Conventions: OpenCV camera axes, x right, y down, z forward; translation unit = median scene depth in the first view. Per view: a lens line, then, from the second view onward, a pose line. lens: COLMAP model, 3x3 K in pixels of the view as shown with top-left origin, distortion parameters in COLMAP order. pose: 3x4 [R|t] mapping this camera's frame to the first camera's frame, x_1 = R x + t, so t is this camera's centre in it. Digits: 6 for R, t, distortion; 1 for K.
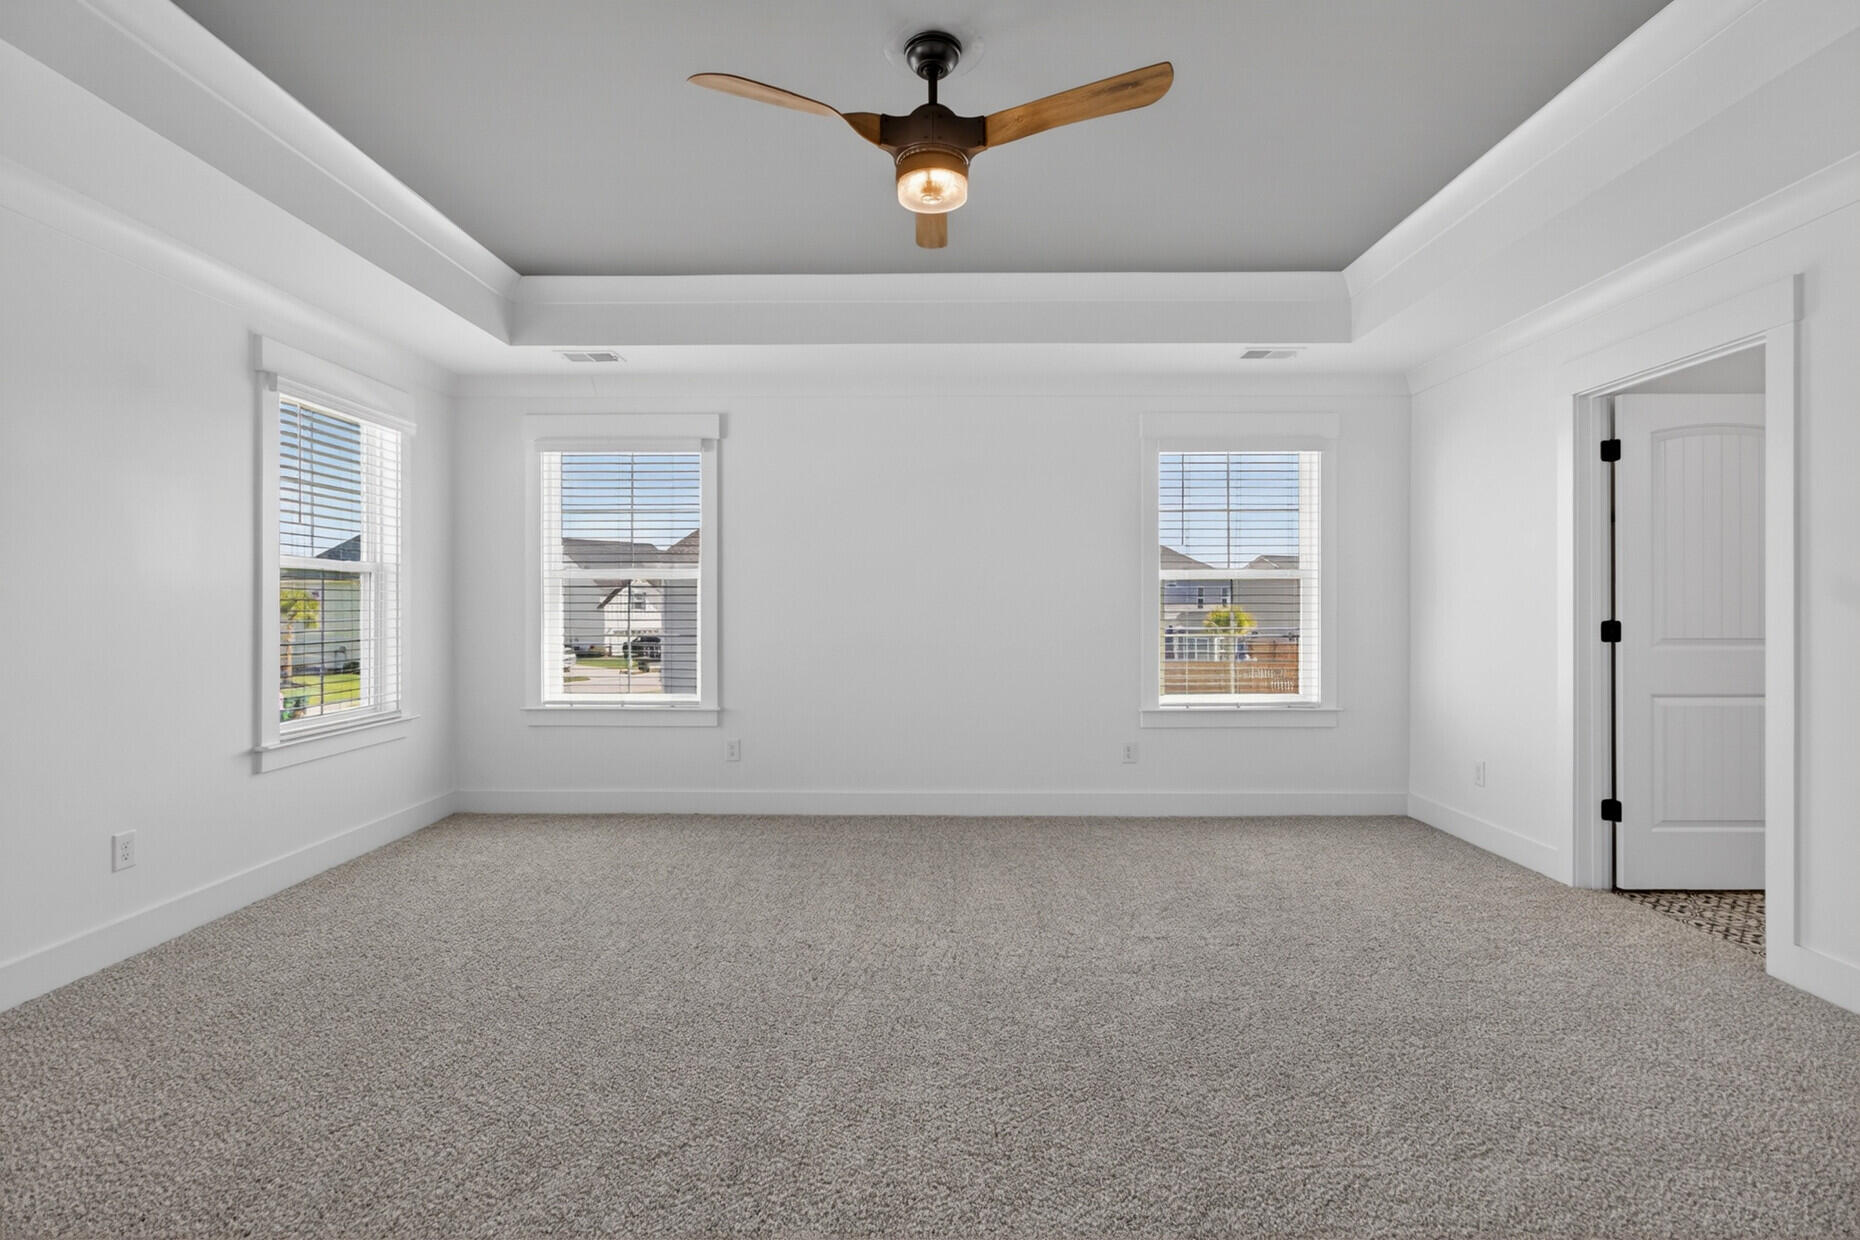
lens RADIAL K [[869.9, 0, 930.9], [0, 869.9, 614.7], [0, 0, 1]] dist [-0.001765, -0.000479]
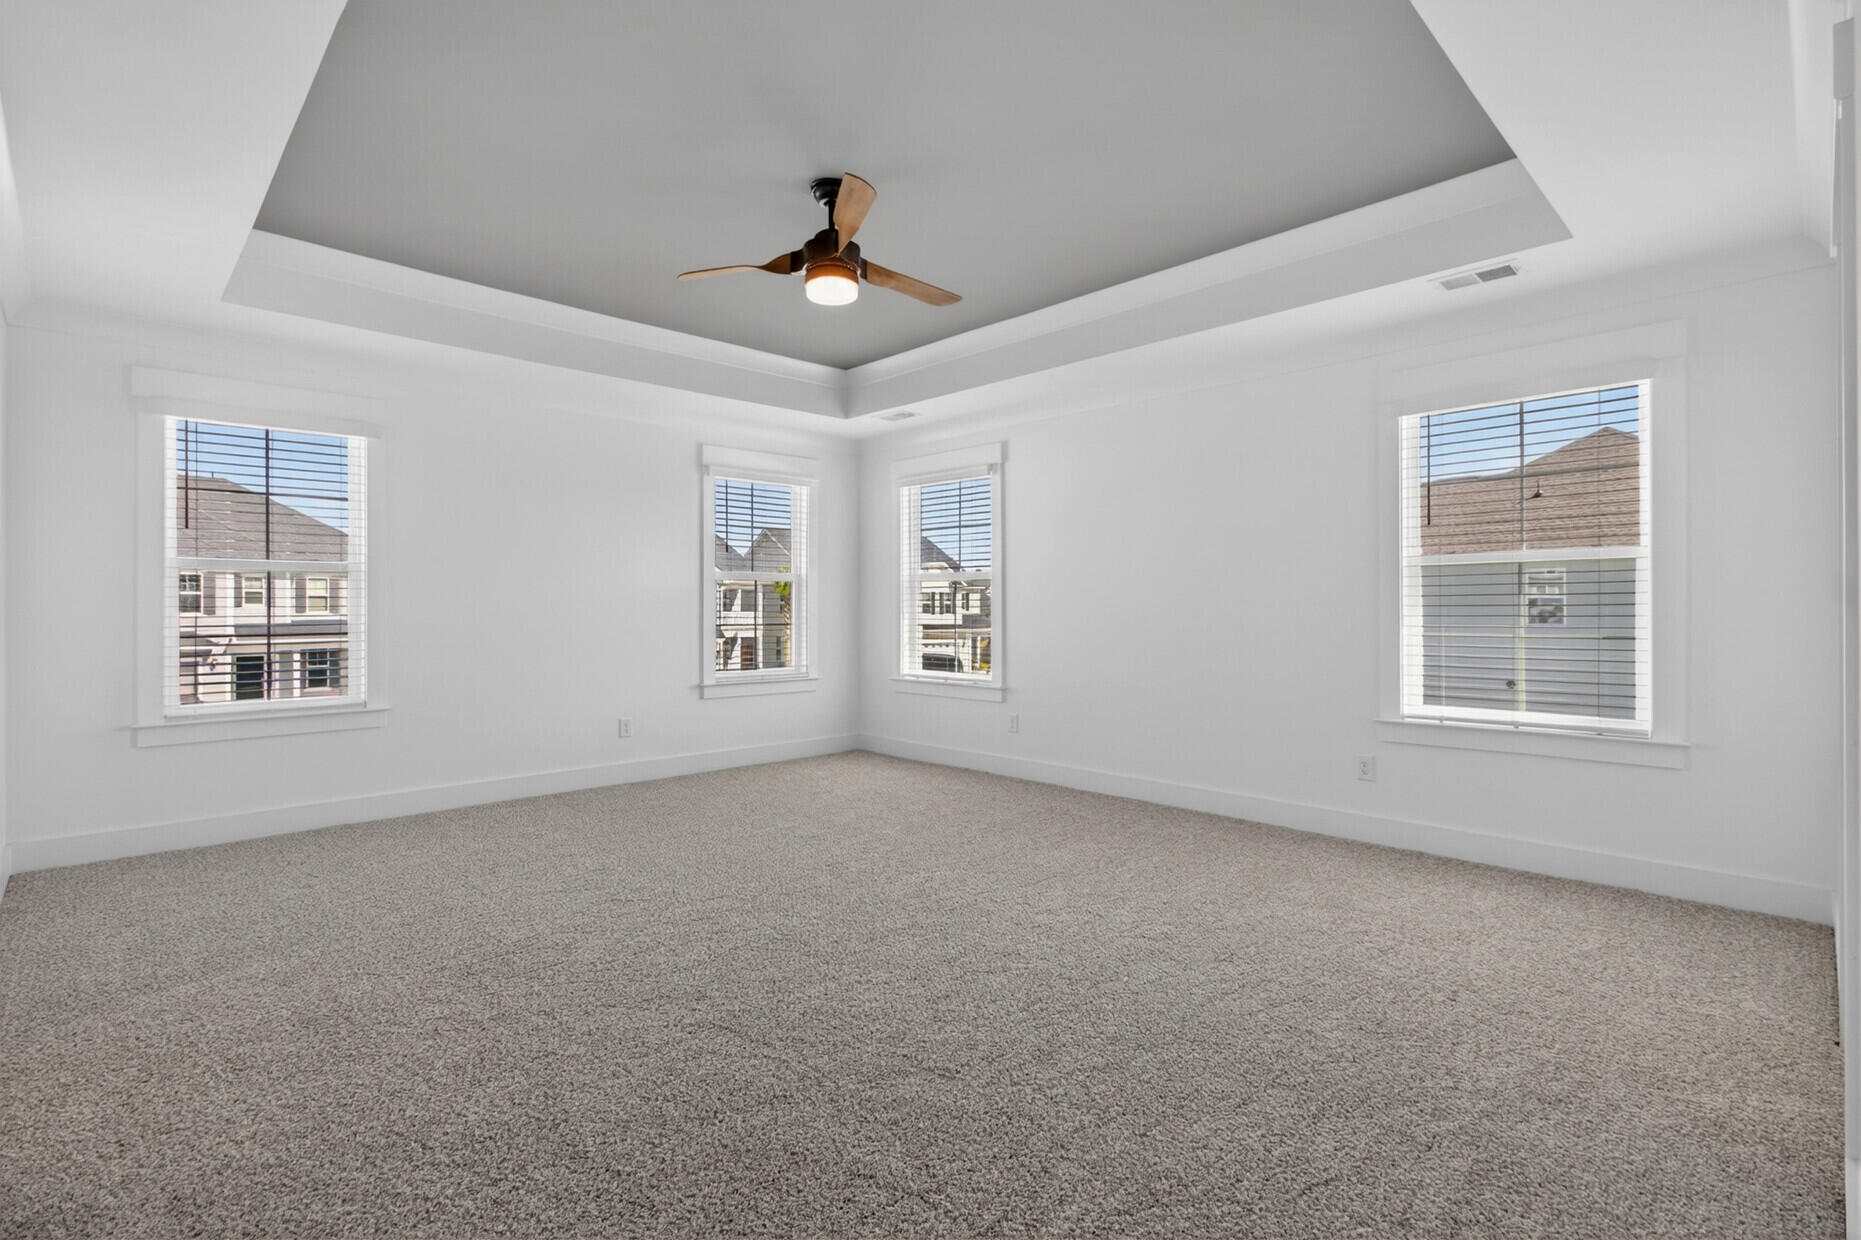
lens RADIAL K [[870.3, 0, 898.0], [0, 870.3, 609.9], [0, 0, 1]] dist [-0.001765, -0.000479]
pose [[0.688394, 0.000147, -0.725337, 0.540279], [-0.007591, 0.999947, -0.007002, 0.011624], [0.725297, 0.010327, 0.688359, 0.069254]]
